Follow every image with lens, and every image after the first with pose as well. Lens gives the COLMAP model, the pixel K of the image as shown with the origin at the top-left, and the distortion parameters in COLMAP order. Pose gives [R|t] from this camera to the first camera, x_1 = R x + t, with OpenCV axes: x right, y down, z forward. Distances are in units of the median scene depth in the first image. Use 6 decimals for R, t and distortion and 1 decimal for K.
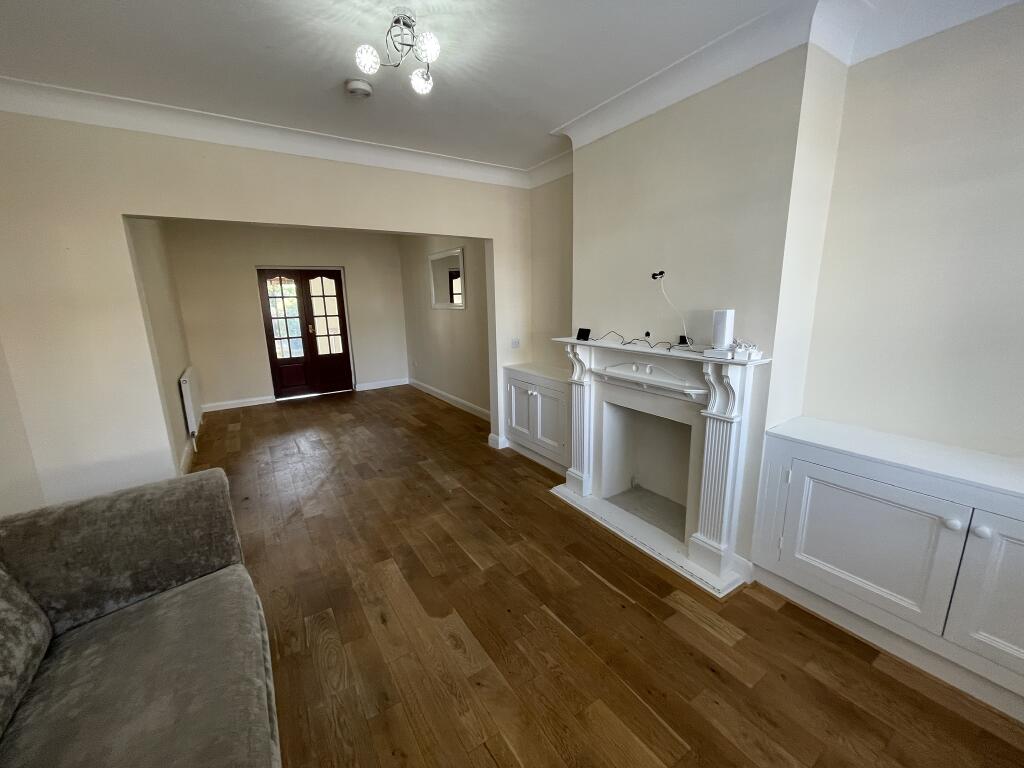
lens RADIAL K [[410.7, 0, 503.3], [0, 410.7, 388.1], [0, 0, 1]] dist [-0.003849, 0.000527]
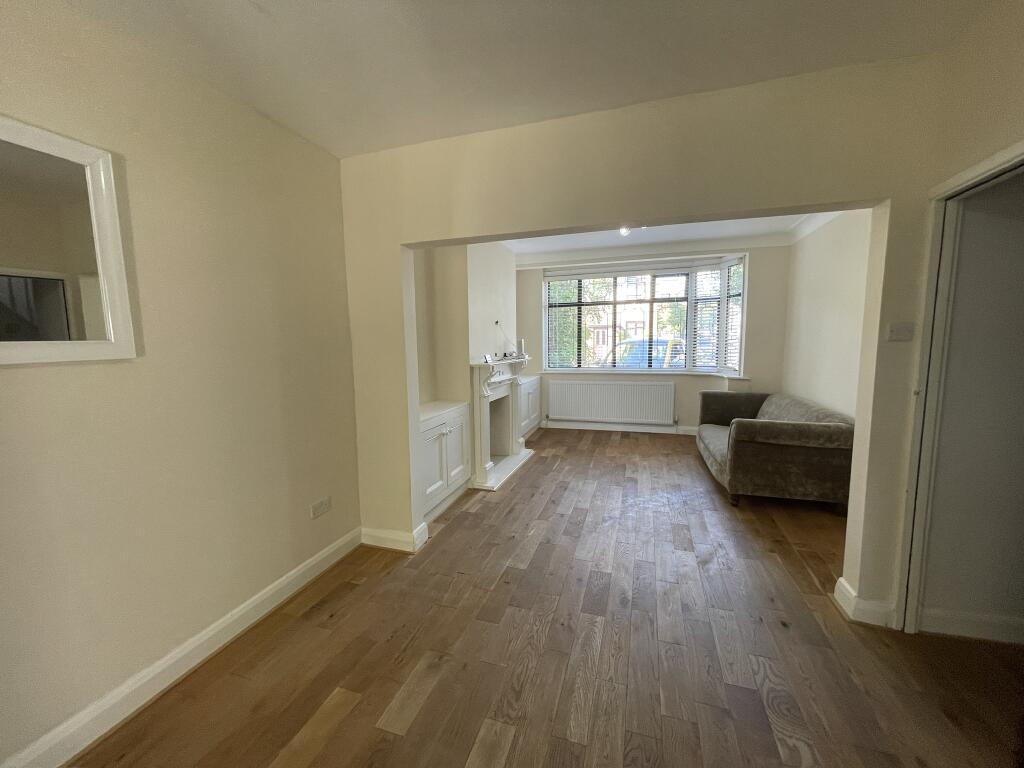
lens RADIAL K [[410.7, 0, 513.2], [0, 410.7, 383.2], [0, 0, 1]] dist [-0.003849, 0.000527]
pose [[-0.643280, -0.046552, 0.764215, -0.934254], [0.200760, 0.952968, 0.227041, -0.351429], [-0.738841, 0.299475, -0.603679, 1.792311]]
